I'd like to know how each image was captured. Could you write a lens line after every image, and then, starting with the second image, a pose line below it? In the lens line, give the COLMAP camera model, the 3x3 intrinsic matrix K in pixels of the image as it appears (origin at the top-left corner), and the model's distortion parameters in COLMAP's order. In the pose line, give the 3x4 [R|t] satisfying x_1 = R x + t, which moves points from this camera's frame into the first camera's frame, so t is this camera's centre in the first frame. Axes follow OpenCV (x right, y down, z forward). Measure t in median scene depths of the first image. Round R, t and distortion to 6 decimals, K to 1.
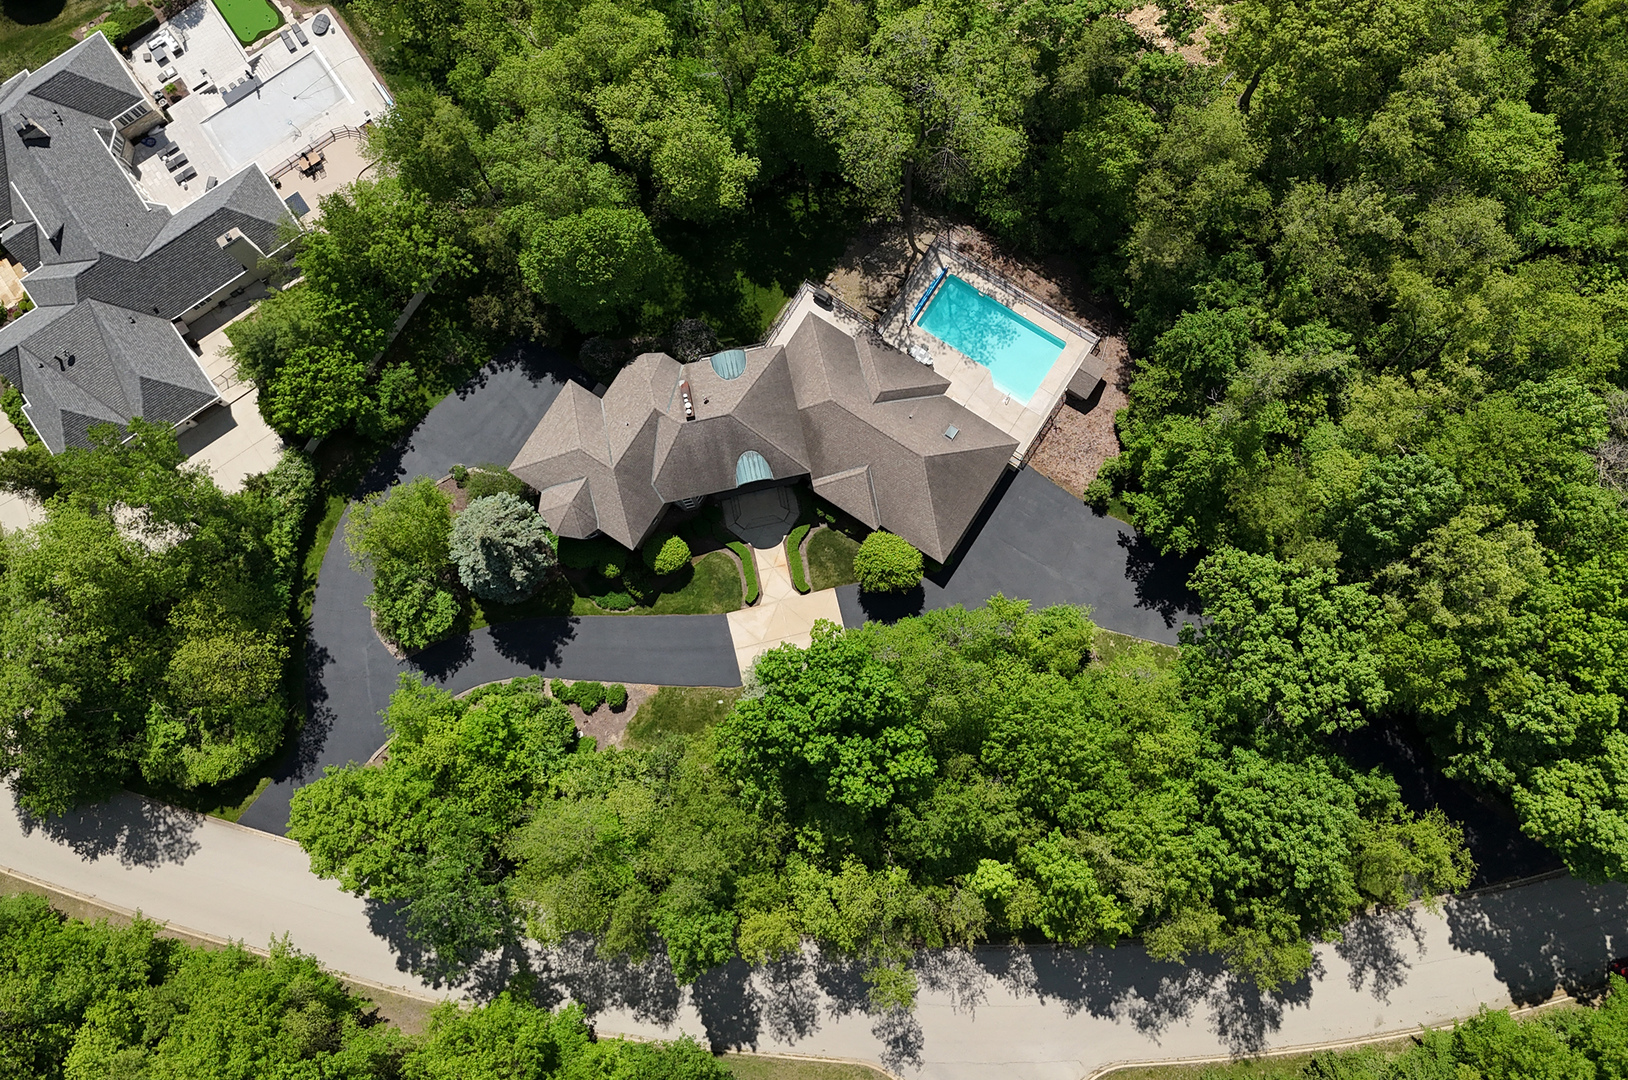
lens RADIAL K [[1308.0, 0, 774.6], [0, 1308.0, 535.8], [0, 0, 1]] dist [0.157900, -0.000556]
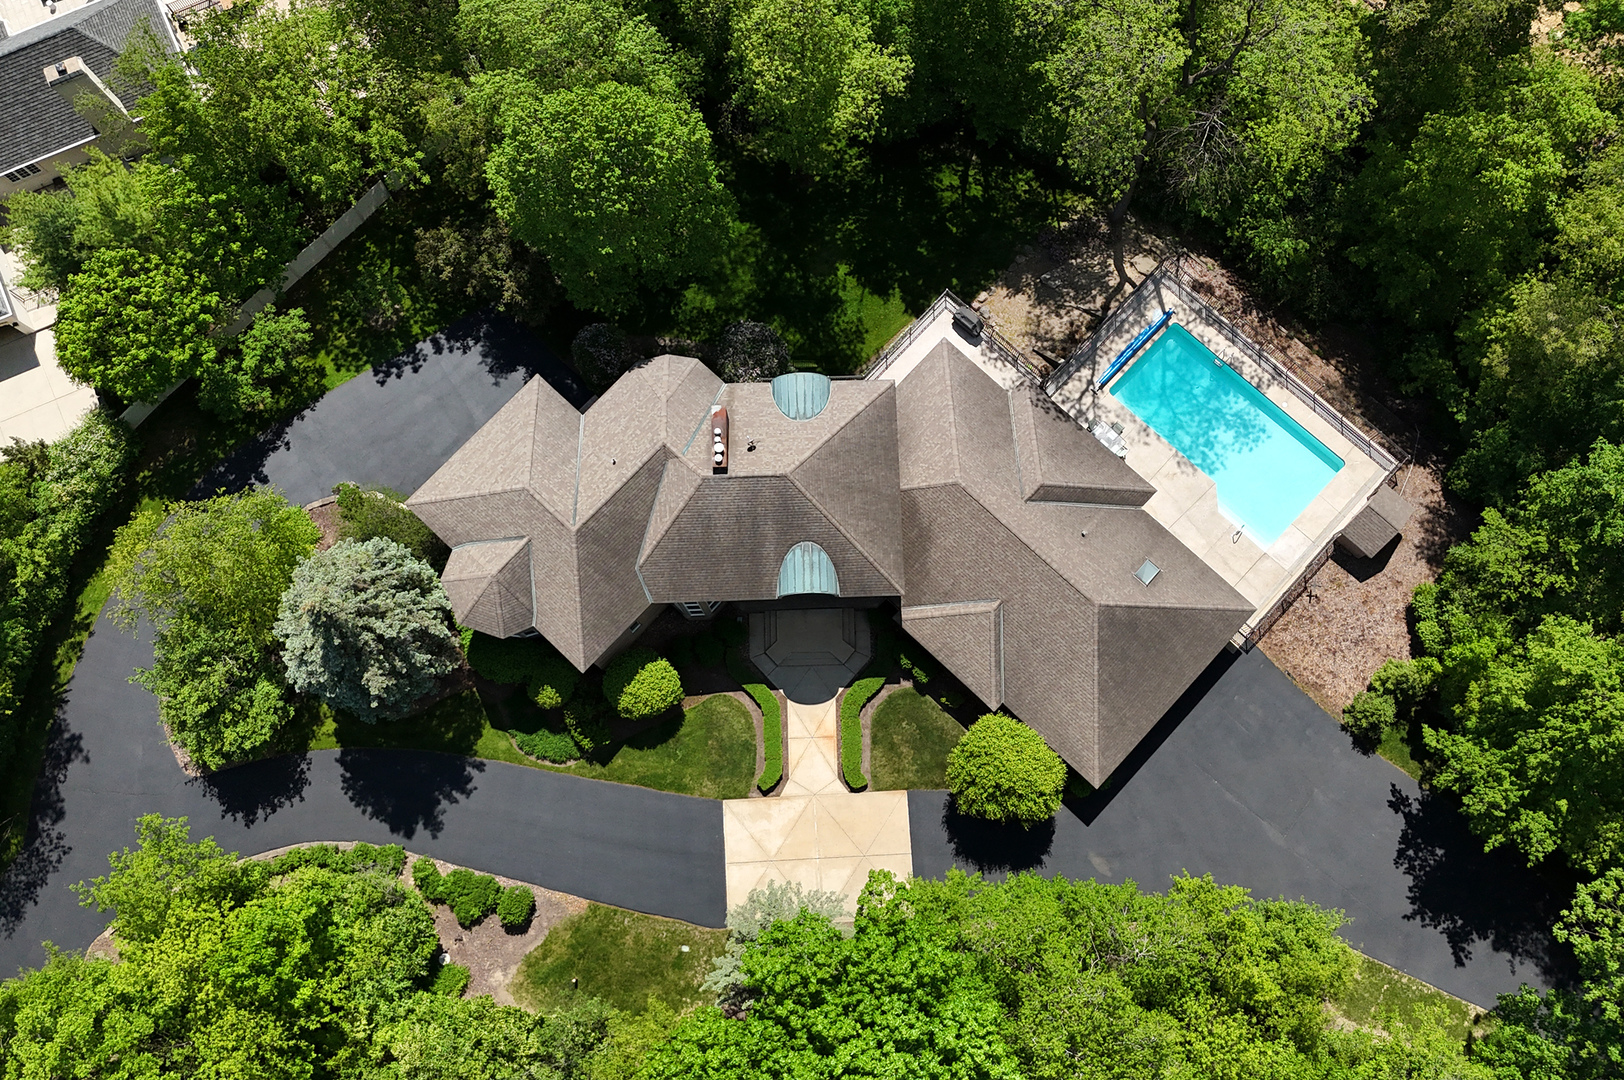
lens RADIAL K [[1353.1, 0, 812.0], [0, 1353.1, 540.0], [0, 0, 1]] dist [0.078850, -0.000294]
pose [[0.984011, 0.176882, -0.020854, -0.004641], [-0.177866, 0.982016, -0.063308, -0.026006], [0.009281, 0.066005, 0.997776, 0.370367]]
